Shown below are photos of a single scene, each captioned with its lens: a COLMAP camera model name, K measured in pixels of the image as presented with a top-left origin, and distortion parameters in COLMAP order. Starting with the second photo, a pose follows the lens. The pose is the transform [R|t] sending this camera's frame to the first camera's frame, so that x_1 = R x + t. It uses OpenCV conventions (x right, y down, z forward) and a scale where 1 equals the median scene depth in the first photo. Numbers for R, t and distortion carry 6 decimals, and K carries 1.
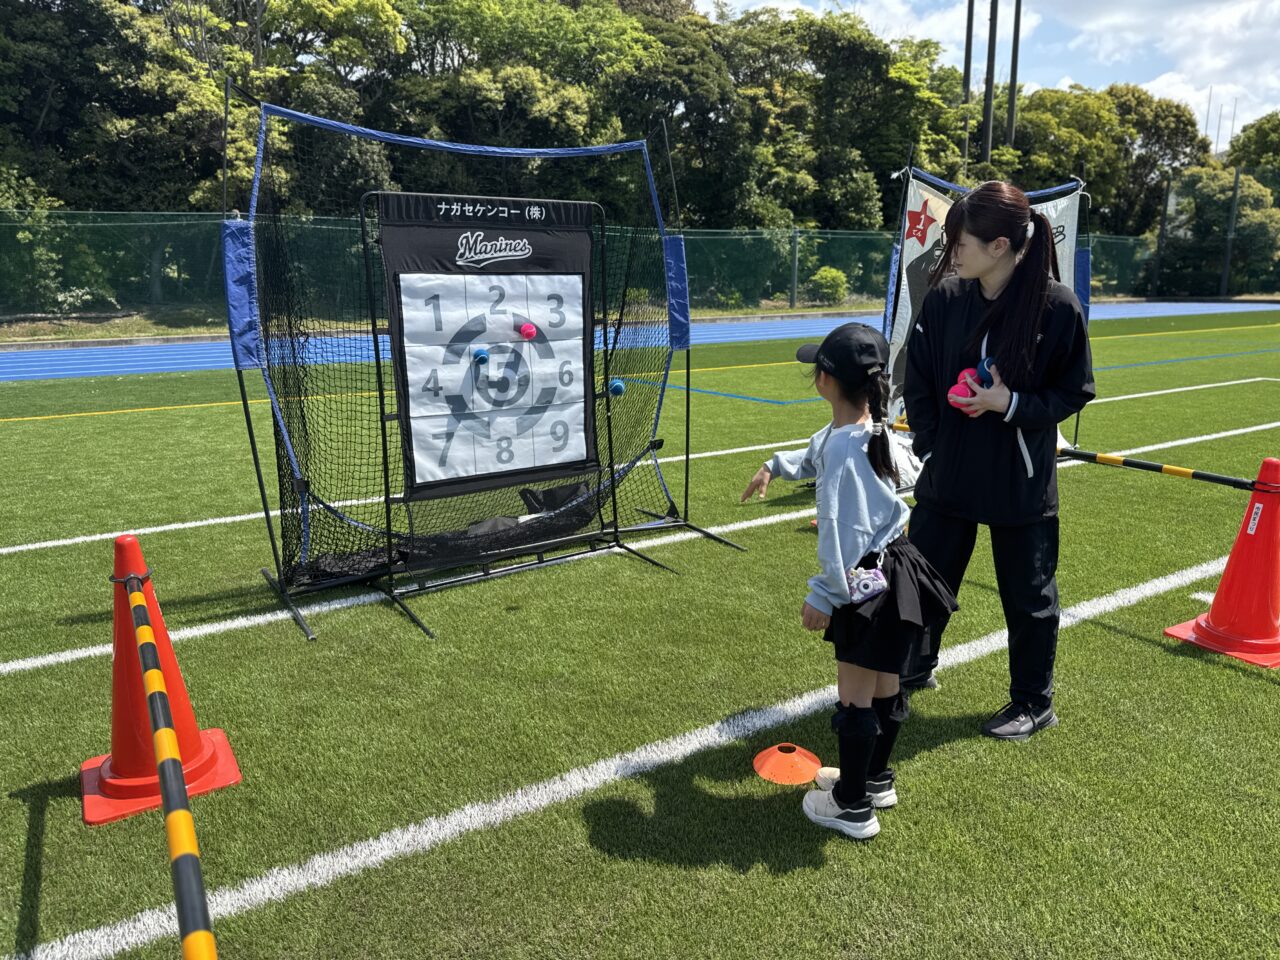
lens RADIAL K [[856.1, 0, 640.0], [0, 856.1, 480.0], [0, 0, 1]] dist [0.041913, -0.073837]
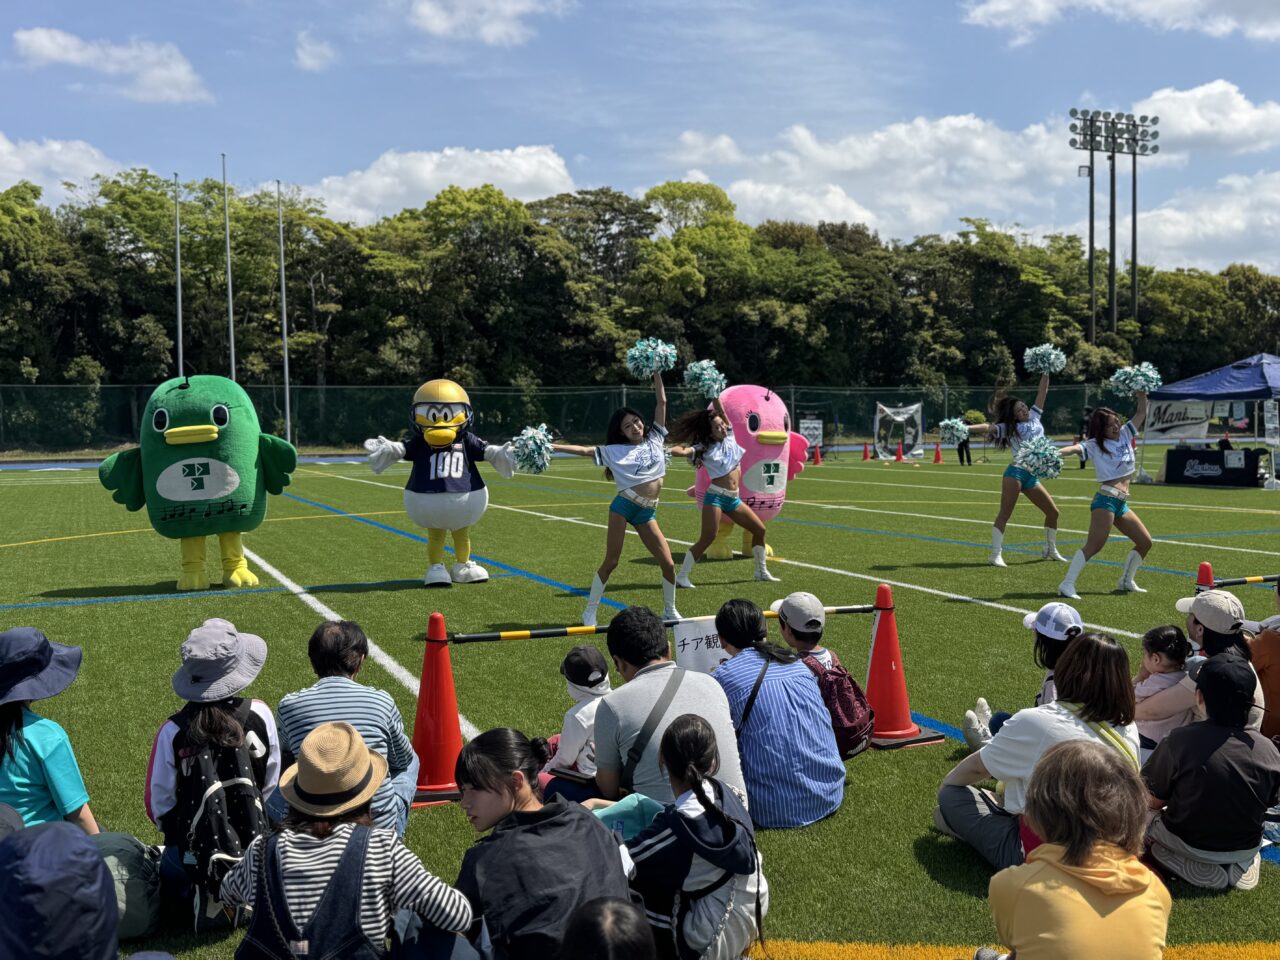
lens RADIAL K [[1345.3, 0, 640.0], [0, 1345.3, 480.0], [0, 0, 1]] dist [0.167980, -0.317076]
pose [[0.988211, 0.009545, -0.152800, 0.019968], [-0.037166, 0.983157, -0.178947, 0.299324], [0.148519, 0.182516, 0.971921, -1.299089]]
